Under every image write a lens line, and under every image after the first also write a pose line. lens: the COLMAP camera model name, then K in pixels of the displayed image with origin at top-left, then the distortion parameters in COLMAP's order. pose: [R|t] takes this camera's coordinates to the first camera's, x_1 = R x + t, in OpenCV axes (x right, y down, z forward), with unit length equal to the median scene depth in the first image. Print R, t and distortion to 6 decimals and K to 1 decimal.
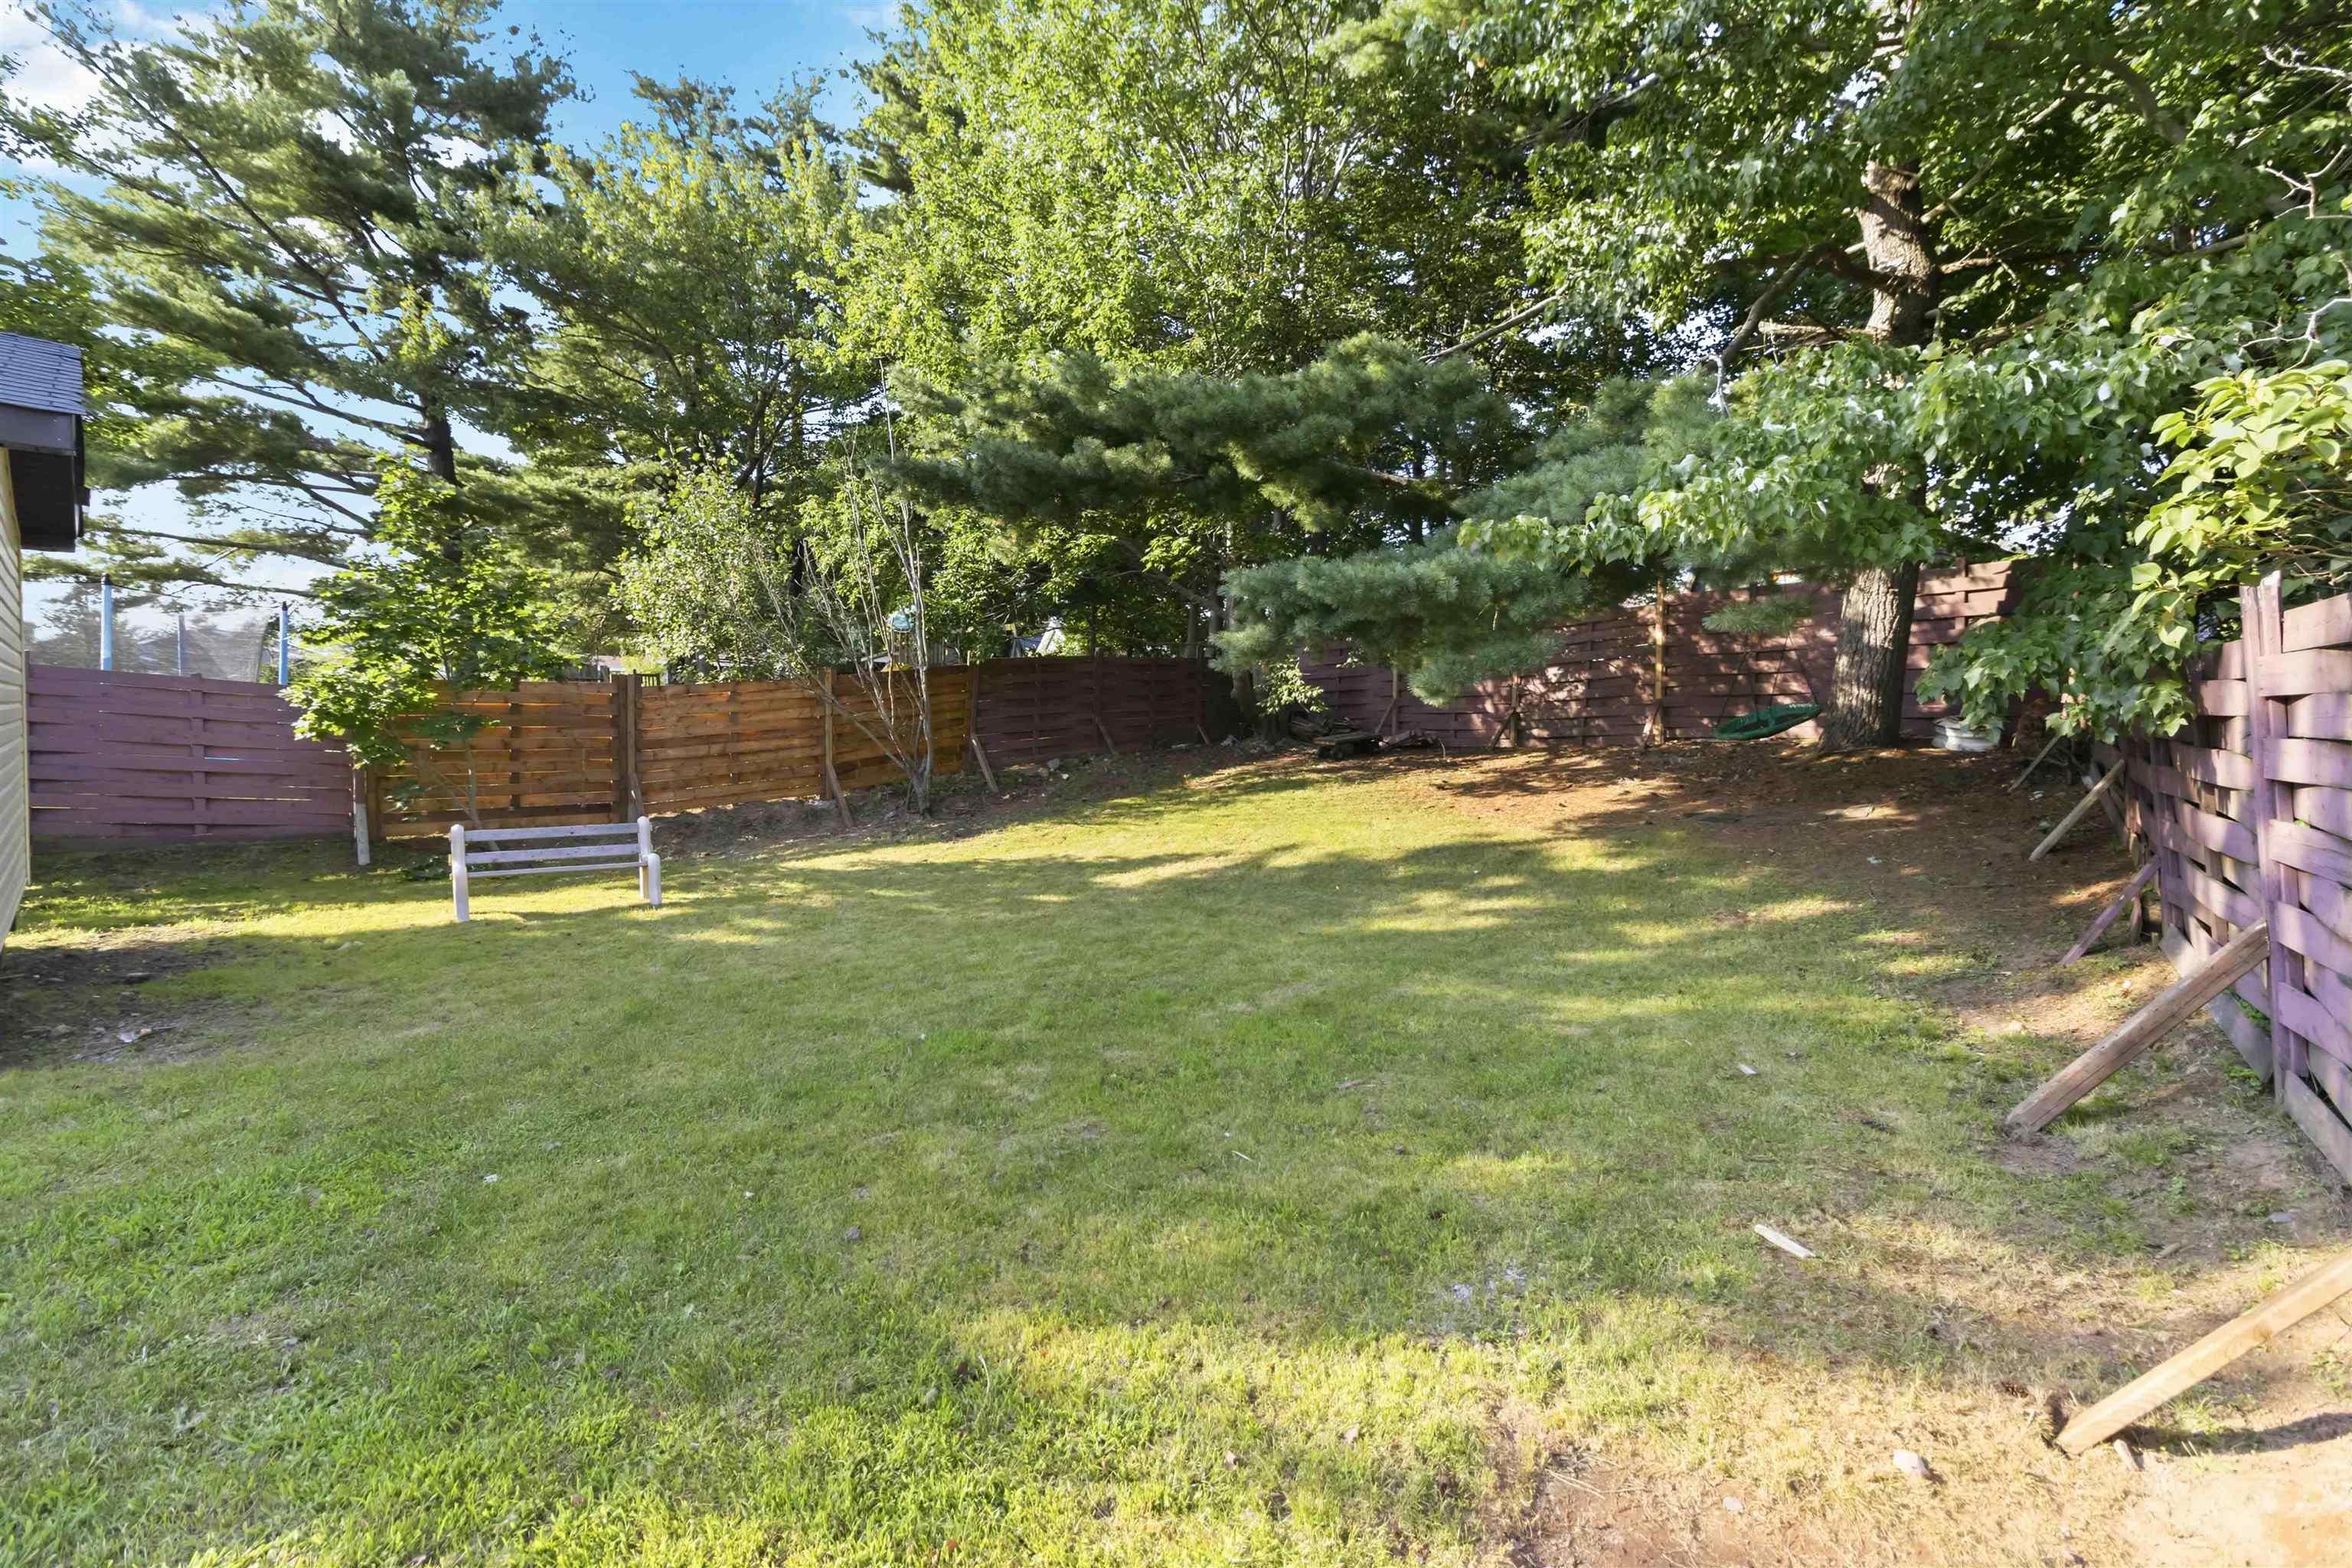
lens RADIAL K [[1100.0, 0, 1178.8], [0, 1100.0, 767.3], [0, 0, 1]] dist [0.015022, 0.000018]
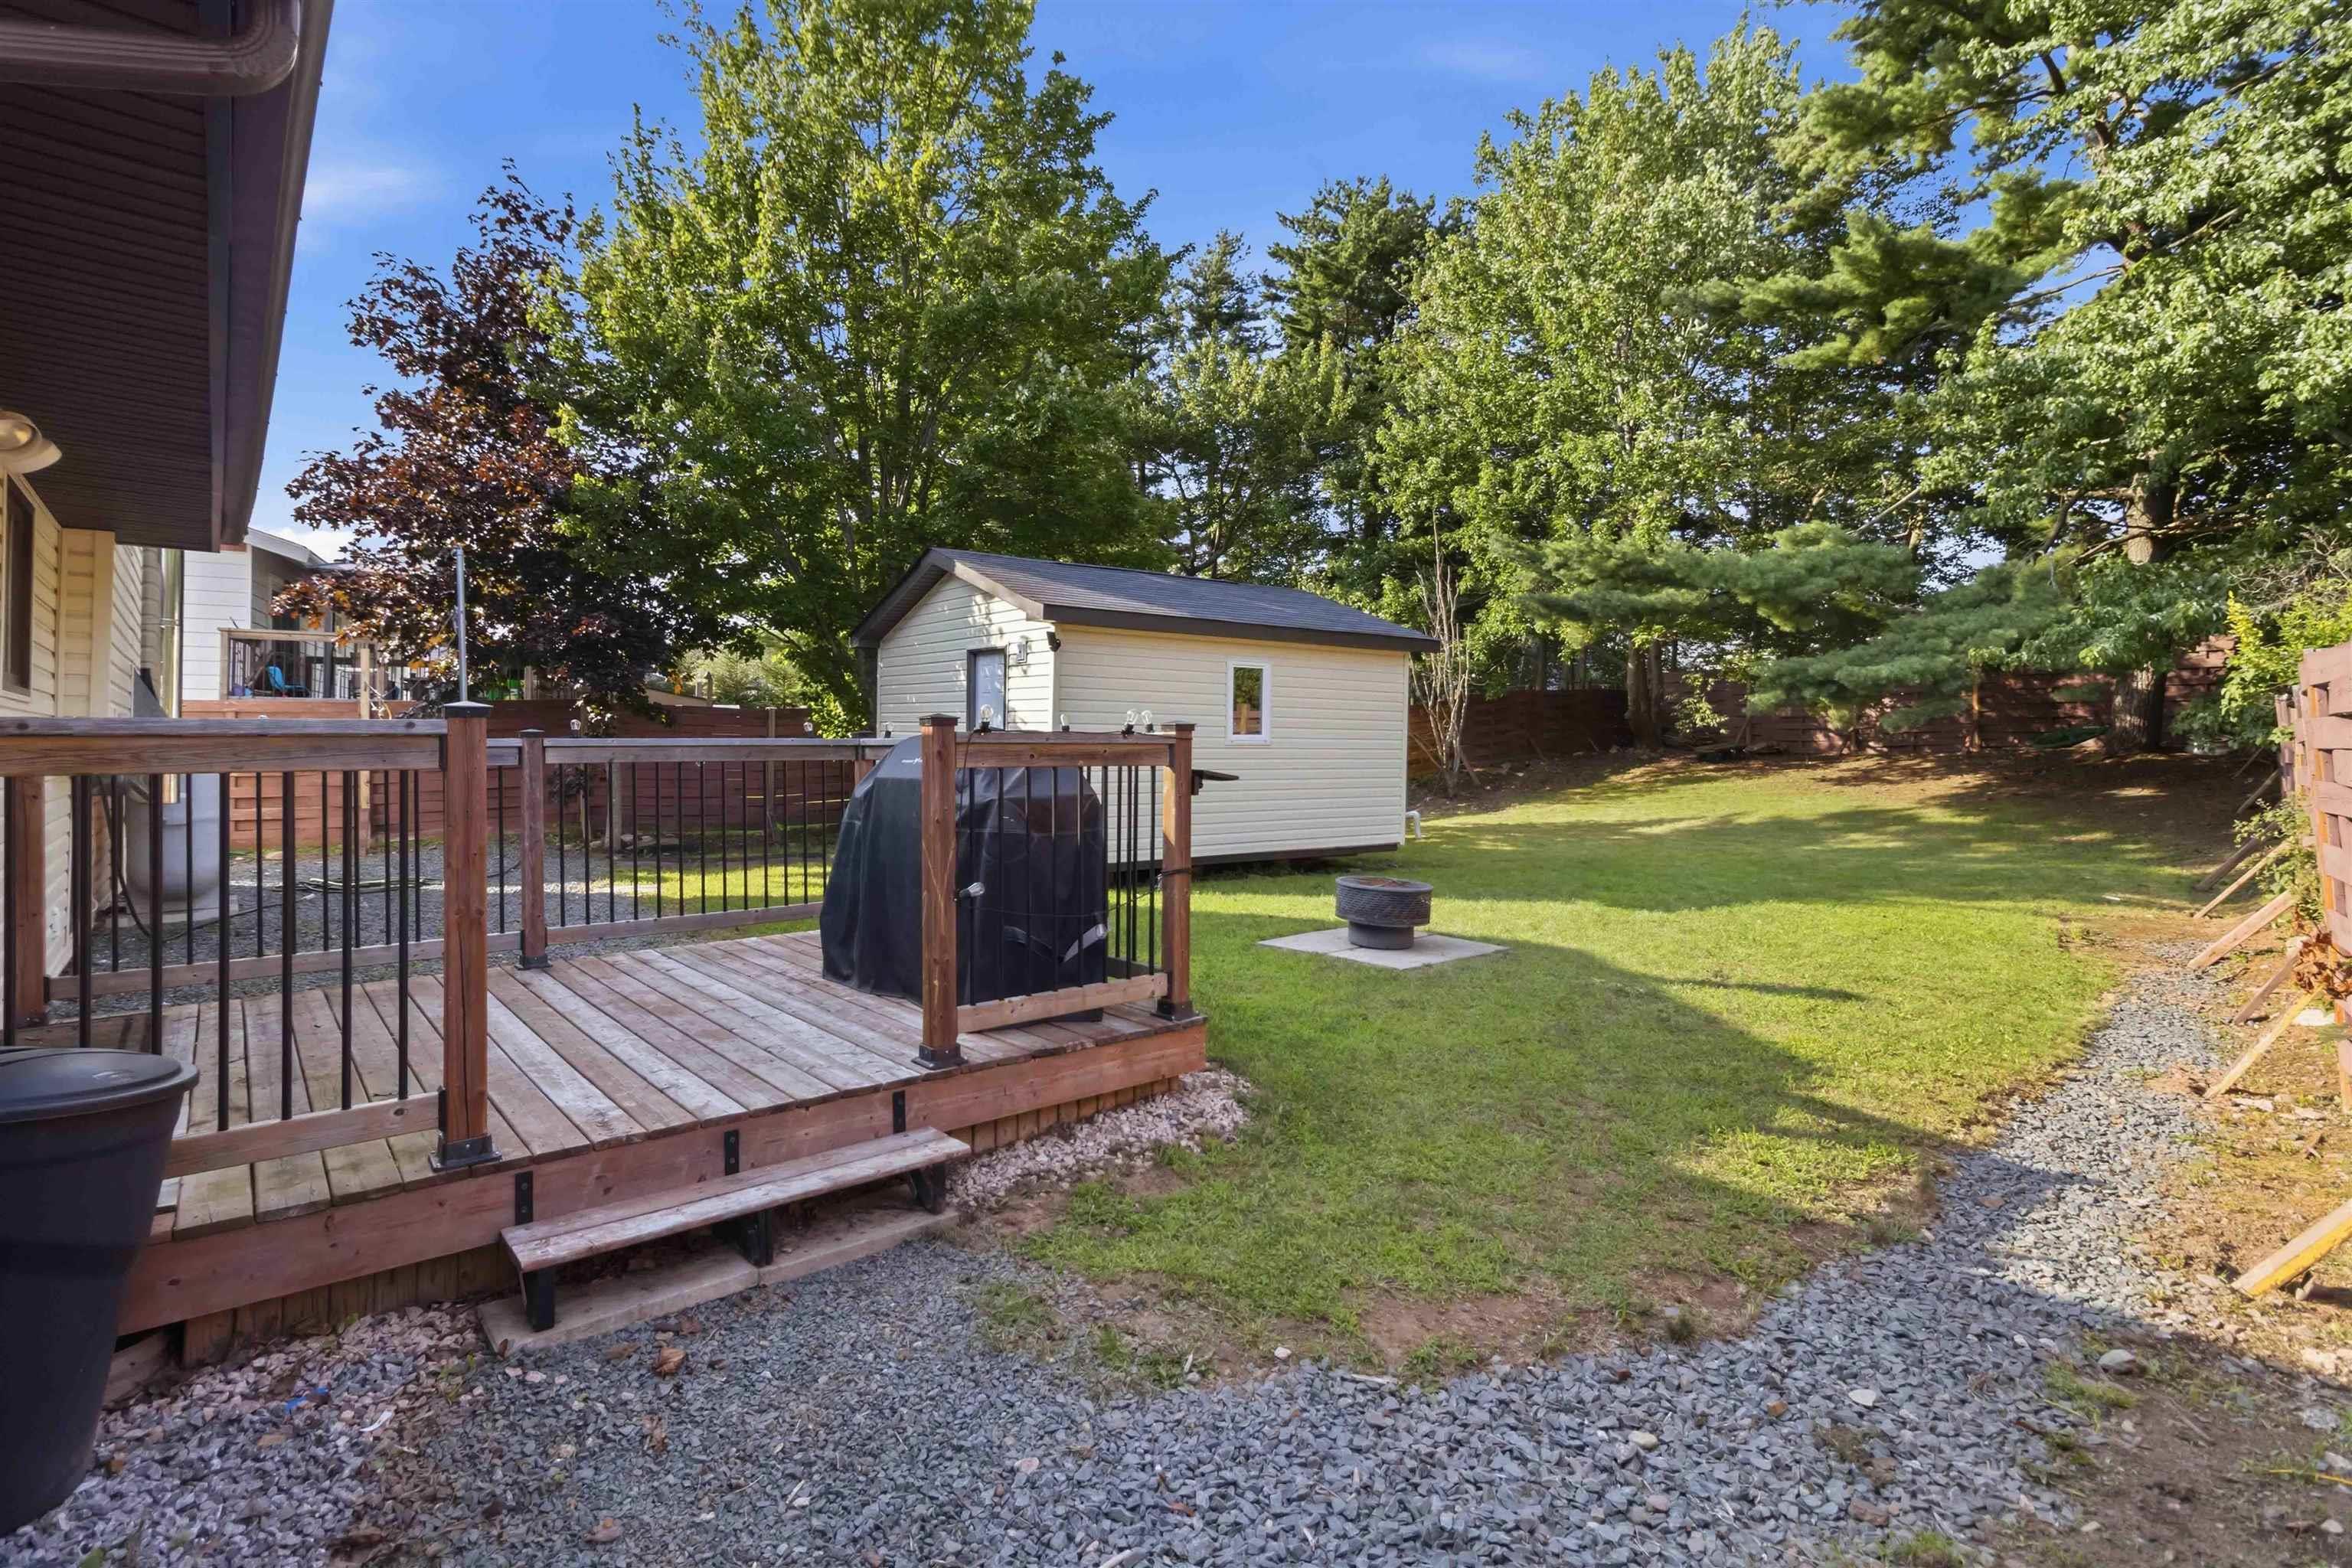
lens RADIAL K [[1100.0, 0, 1166.5], [0, 1100.0, 771.8], [0, 0, 1]] dist [0.015022, 0.000018]
pose [[0.987399, 0.001897, -0.158236, -0.455305], [-0.002739, 0.999983, -0.005101, 0.018736], [0.158224, 0.005470, 0.987388, -0.726675]]
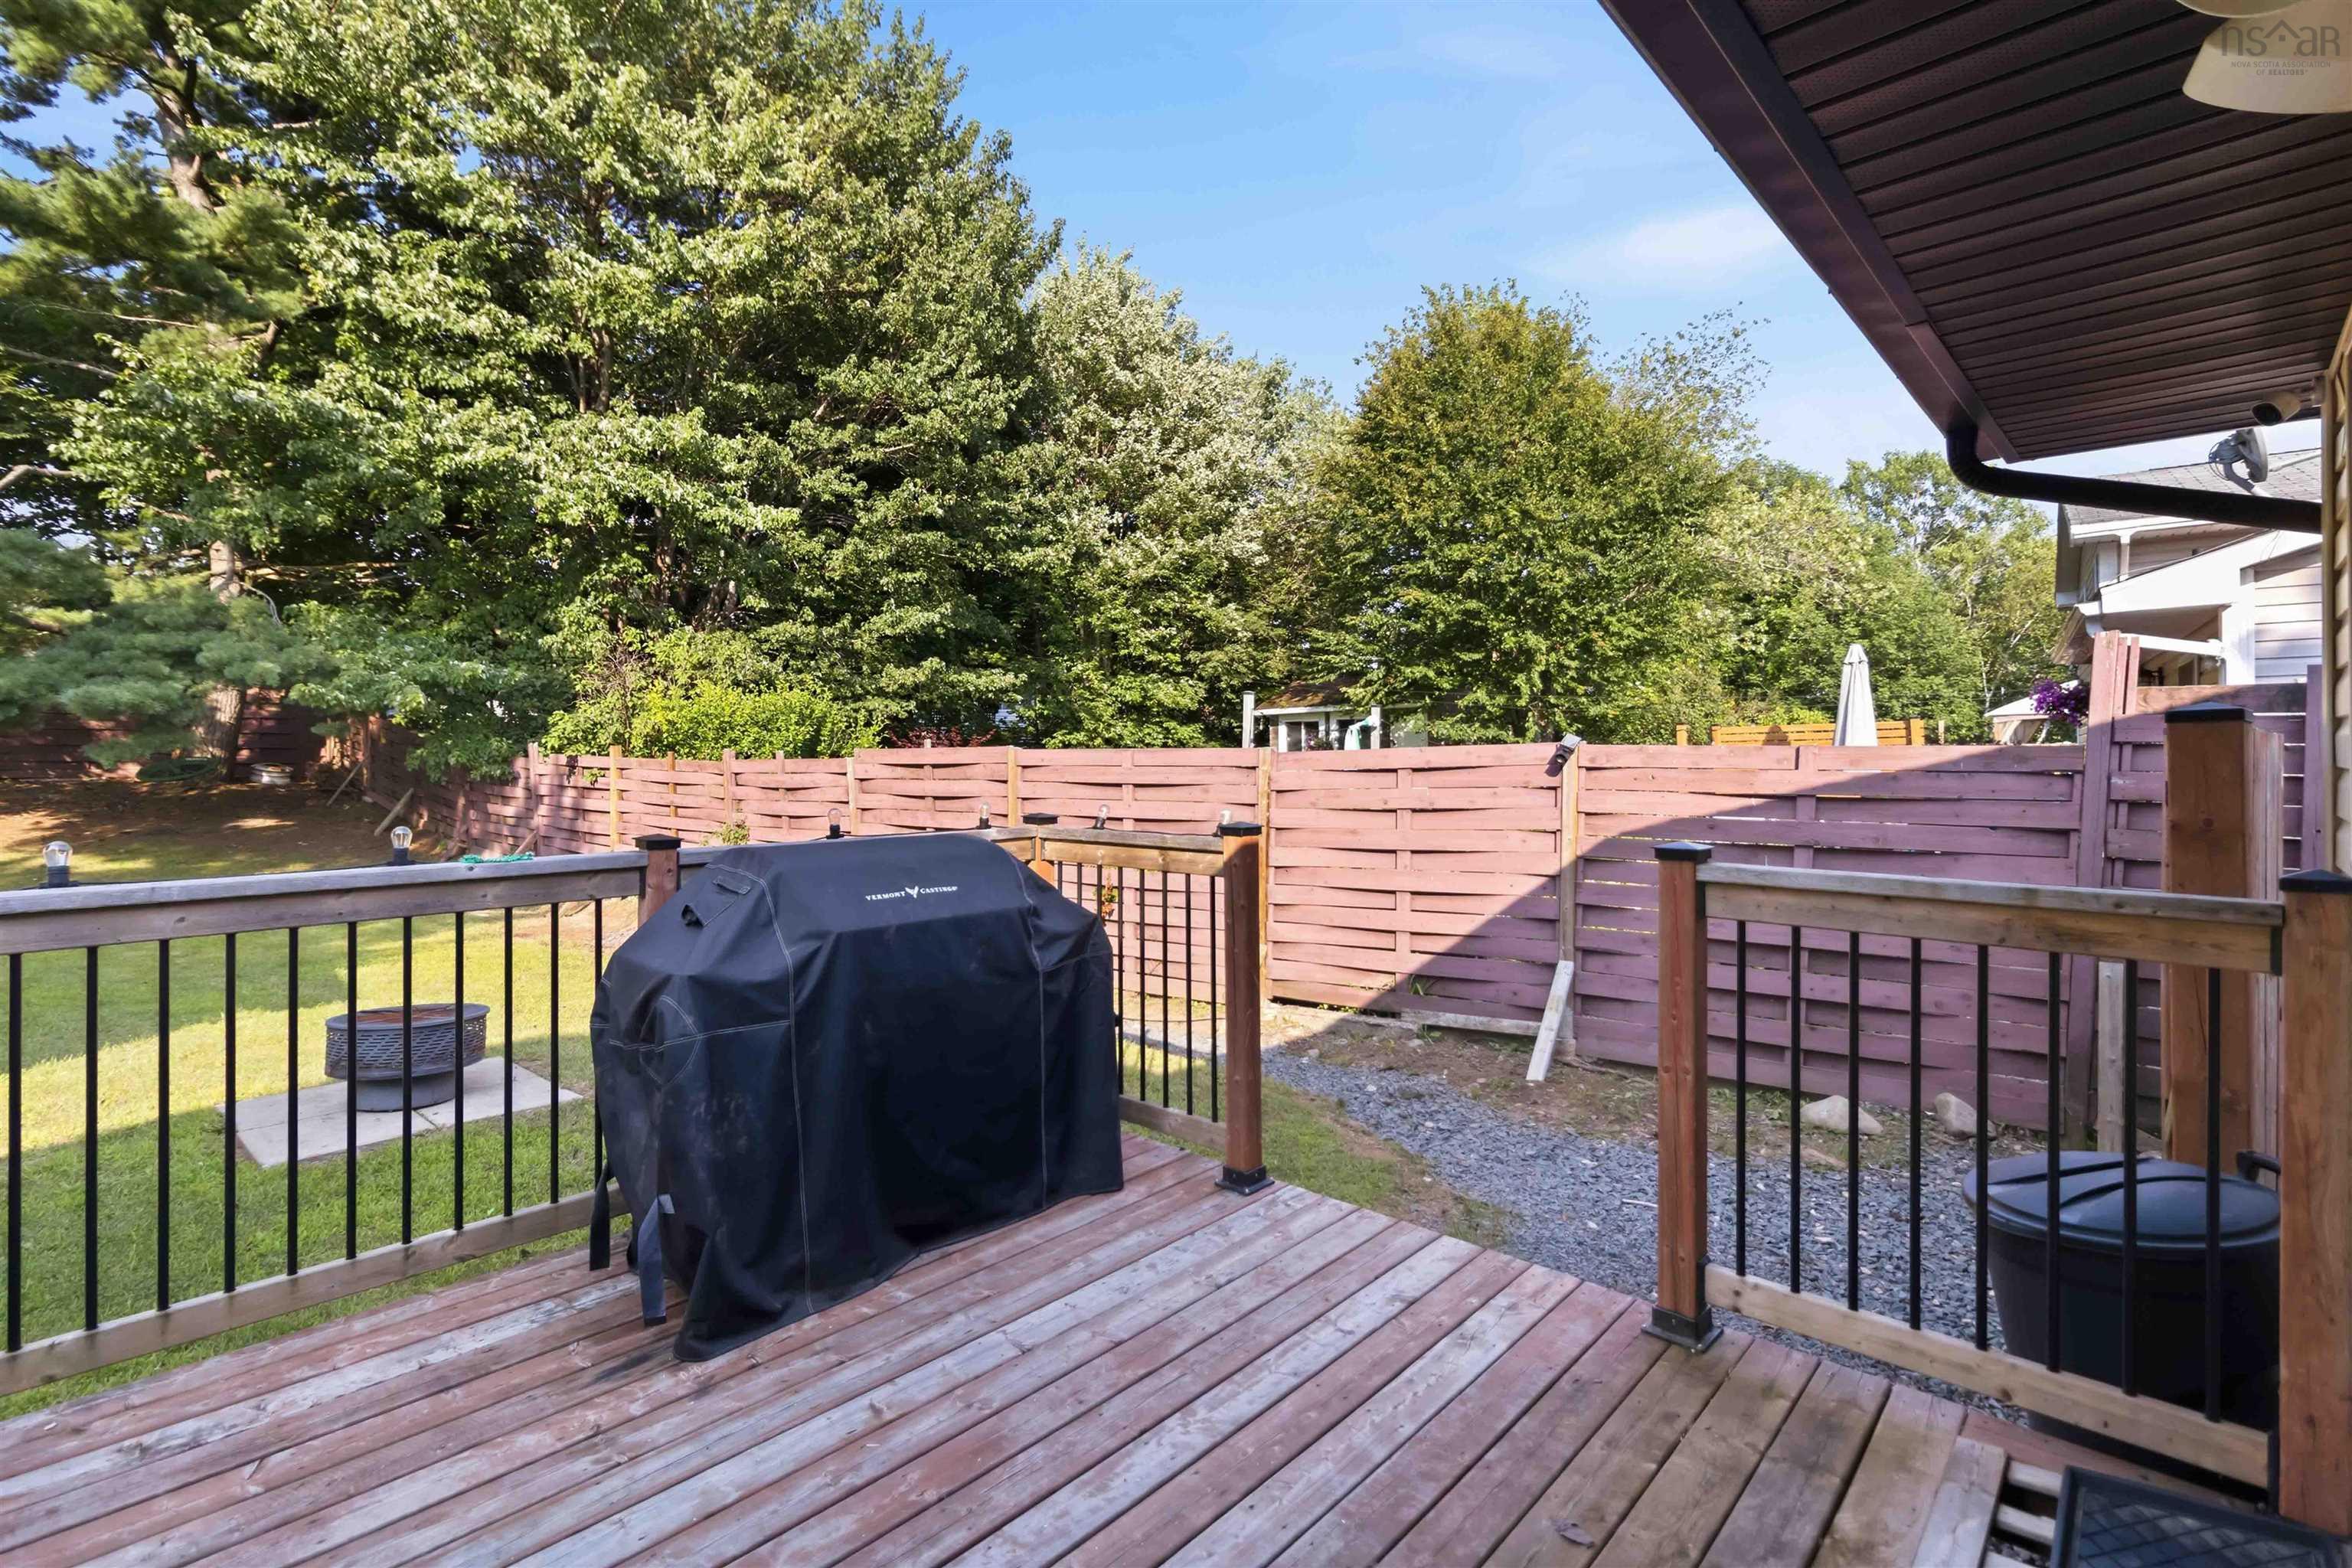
lens RADIAL K [[1100.0, 0, 1171.8], [0, 1100.0, 762.5], [0, 0, 1]] dist [0.015022, 0.000018]
pose [[0.022586, 0.000558, 0.999745, -0.891129], [0.020018, 0.999799, -0.001011, -0.017763], [-0.999544, 0.020035, 0.022570, -0.401996]]
